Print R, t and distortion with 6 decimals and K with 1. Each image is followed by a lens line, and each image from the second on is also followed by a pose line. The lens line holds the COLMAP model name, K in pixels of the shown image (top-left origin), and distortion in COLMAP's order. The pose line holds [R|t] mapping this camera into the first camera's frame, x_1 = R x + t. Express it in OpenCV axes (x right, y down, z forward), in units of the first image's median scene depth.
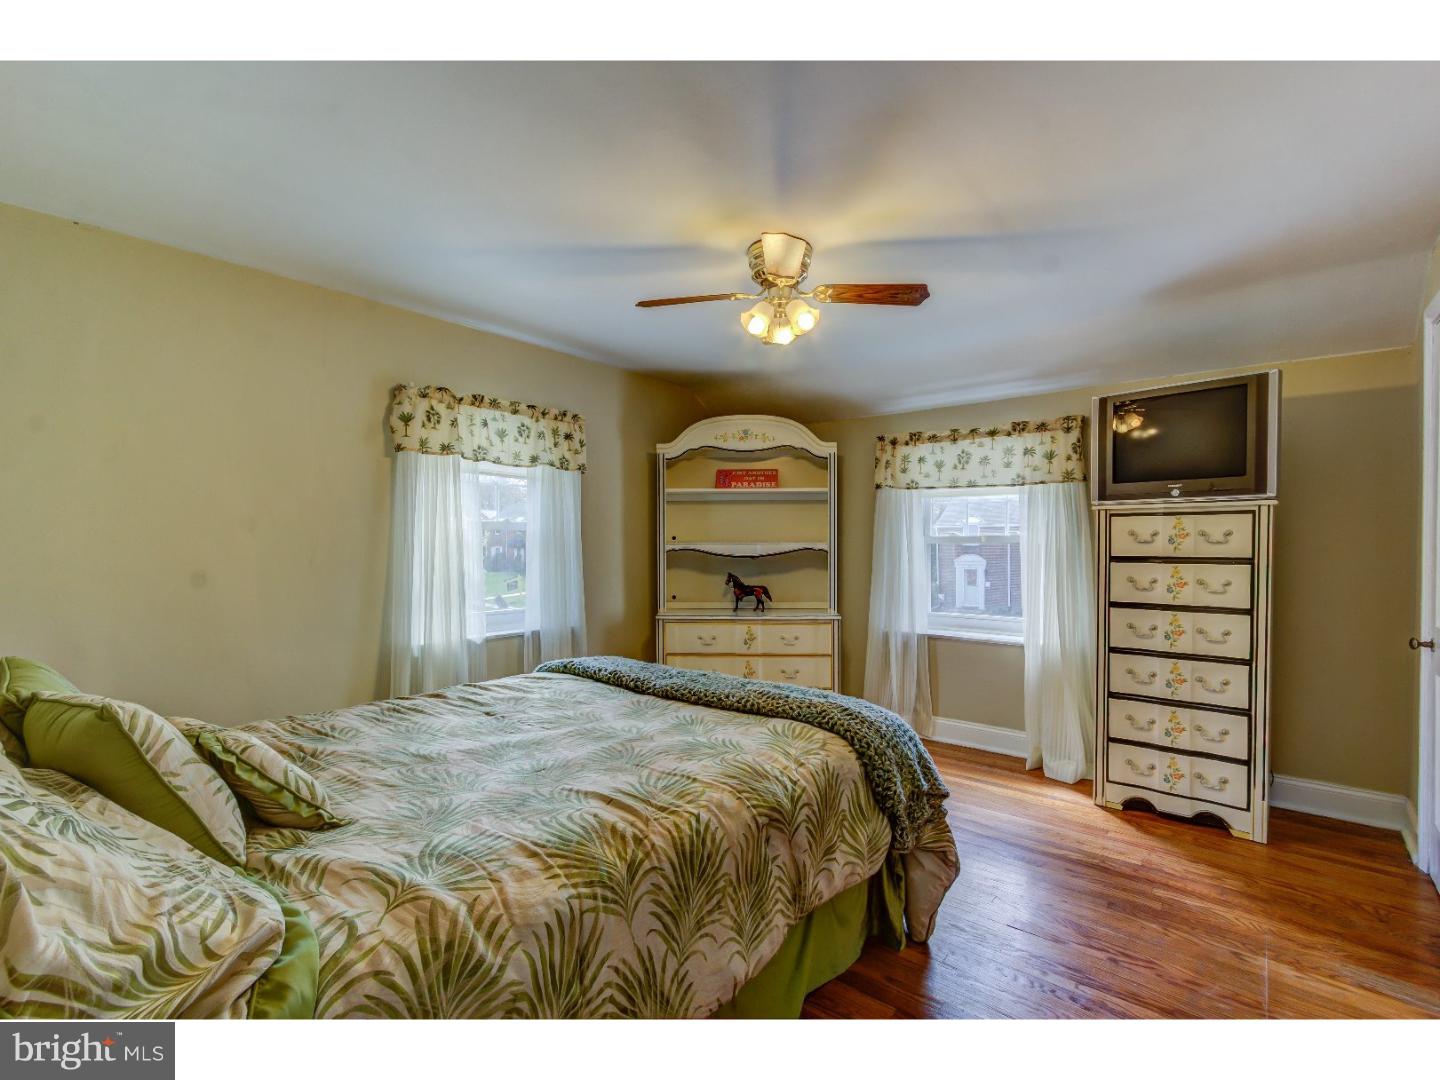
lens RADIAL K [[657.5, 0, 717.6], [0, 657.5, 553.2], [0, 0, 1]] dist [-0.003932, 0.005343]
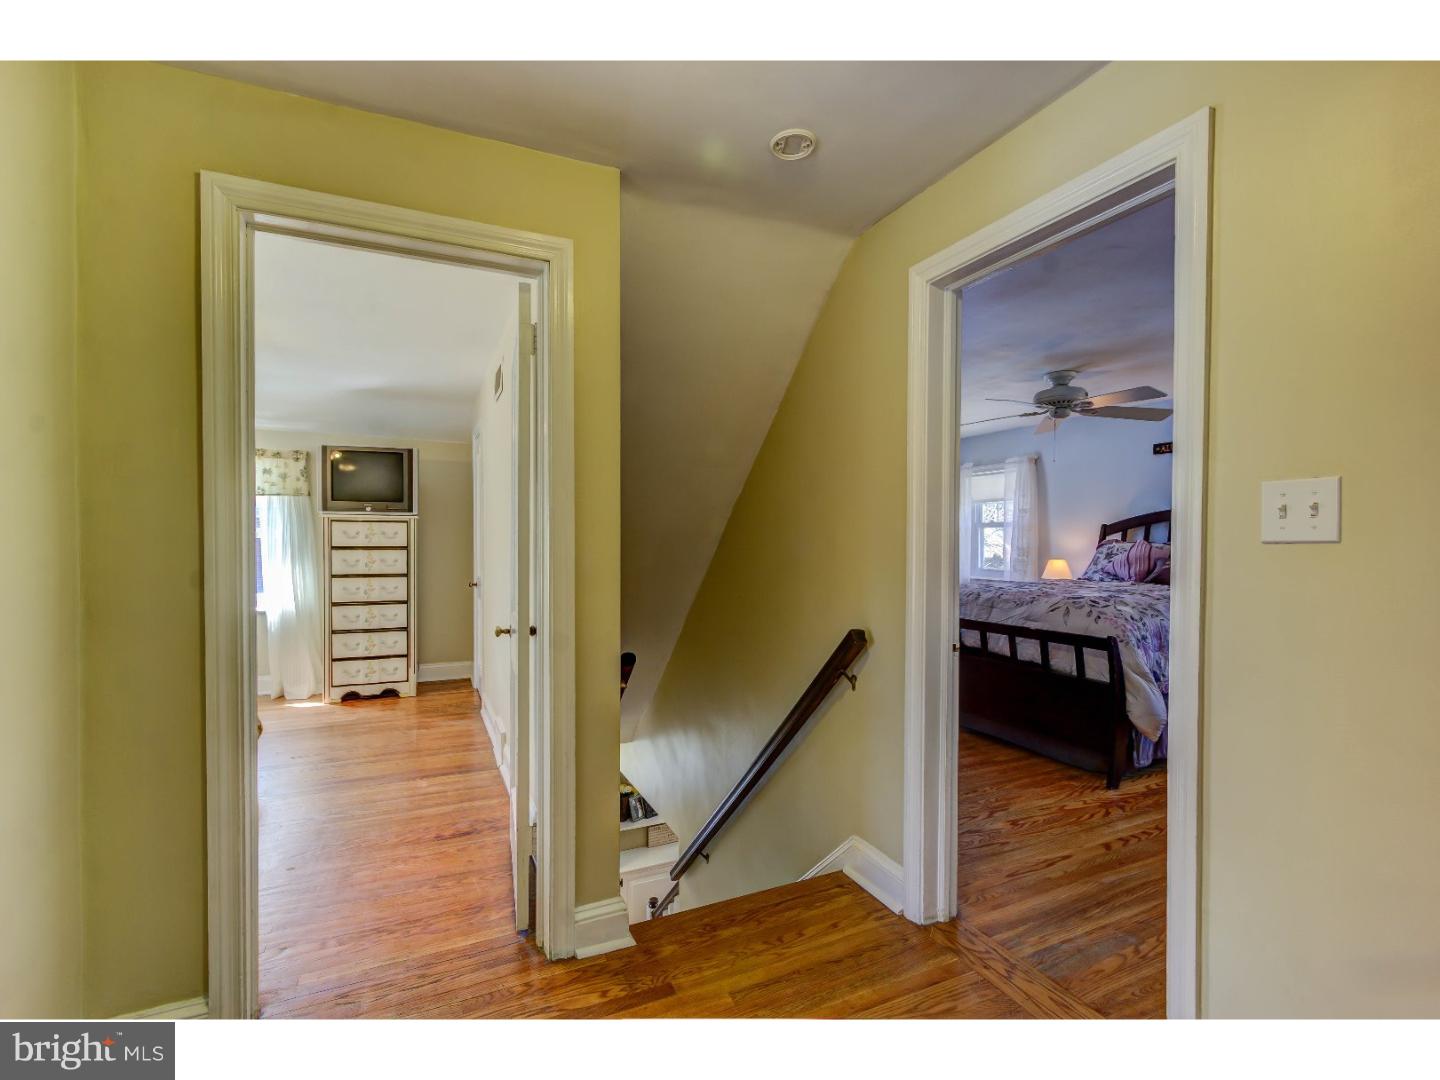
lens RADIAL K [[657.5, 0, 714.8], [0, 657.5, 546.3], [0, 0, 1]] dist [-0.003932, 0.005343]
pose [[0.434391, -0.010118, 0.900668, -0.456655], [0.011200, 0.999920, 0.005831, 0.006141], [-0.900655, 0.007554, 0.434470, -0.559493]]
